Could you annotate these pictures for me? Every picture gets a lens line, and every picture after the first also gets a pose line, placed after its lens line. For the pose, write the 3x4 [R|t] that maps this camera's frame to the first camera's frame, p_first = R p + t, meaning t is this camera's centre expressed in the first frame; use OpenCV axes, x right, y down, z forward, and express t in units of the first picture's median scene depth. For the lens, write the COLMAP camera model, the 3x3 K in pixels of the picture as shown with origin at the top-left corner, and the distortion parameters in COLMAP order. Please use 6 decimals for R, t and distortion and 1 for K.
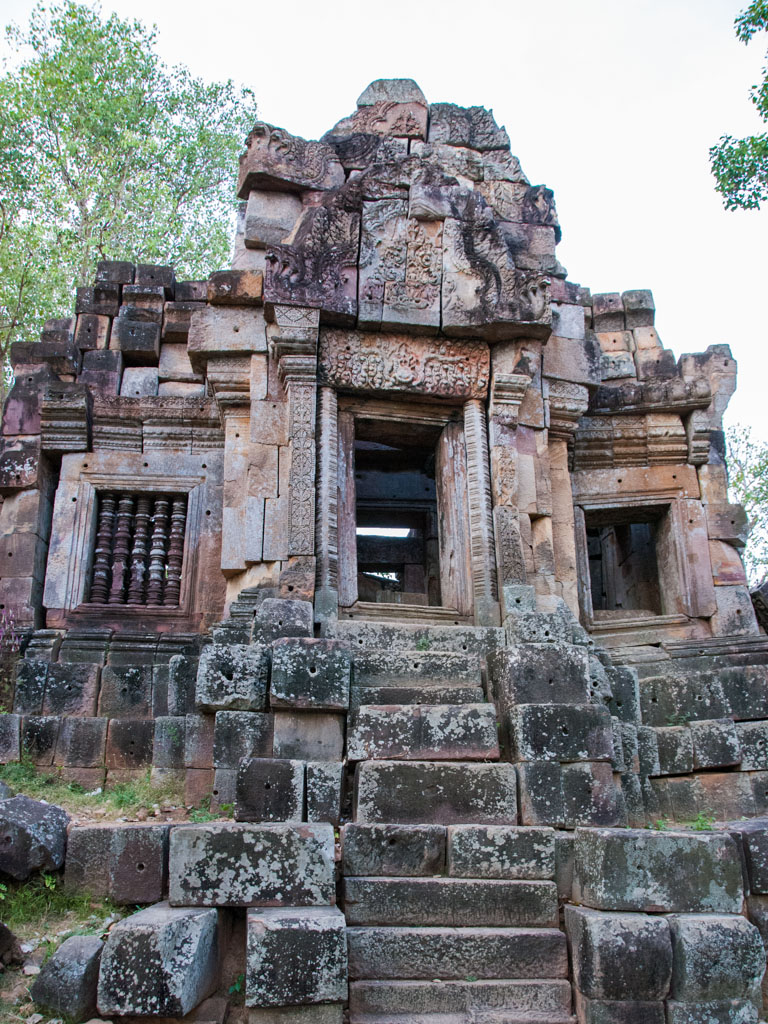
lens RADIAL K [[953.6, 0, 387.2], [0, 953.6, 599.2], [0, 0, 1]] dist [-0.181475, 0.143395]
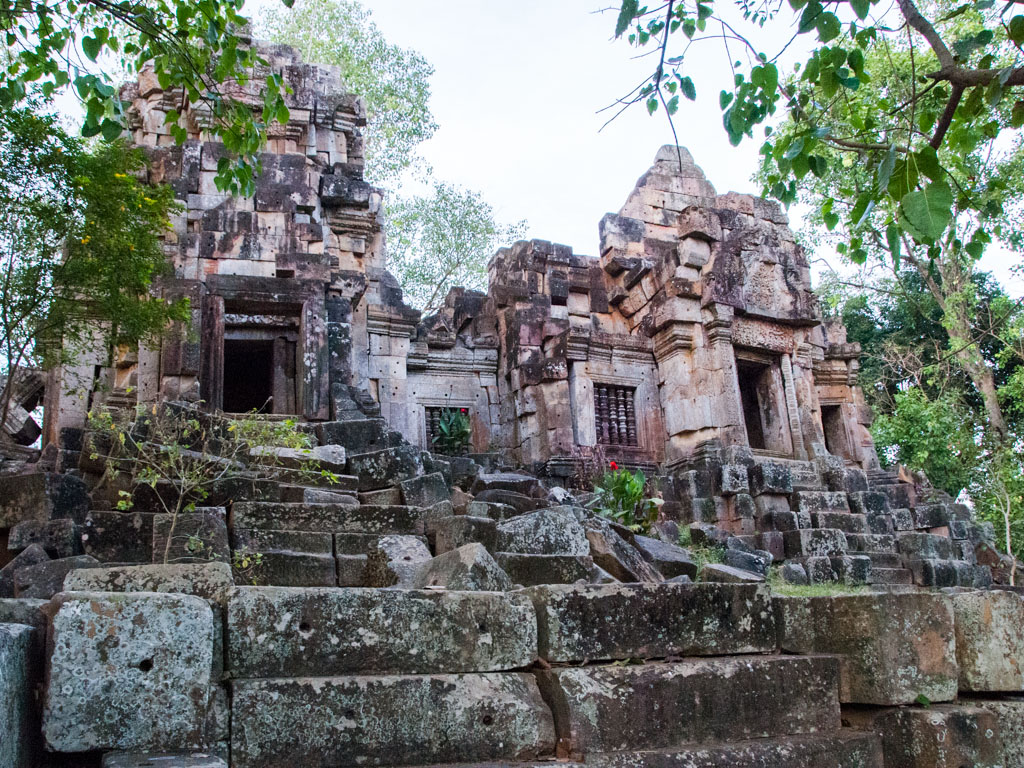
lens RADIAL K [[953.6, 0, 512.0], [0, 953.6, 384.0], [0, 0, 1]] dist [-0.181475, 0.143395]
pose [[0.955777, 0.059862, 0.287936, -1.085584], [-0.038767, 0.996166, -0.078419, 0.042924], [-0.291526, 0.063789, 0.954434, -0.806573]]
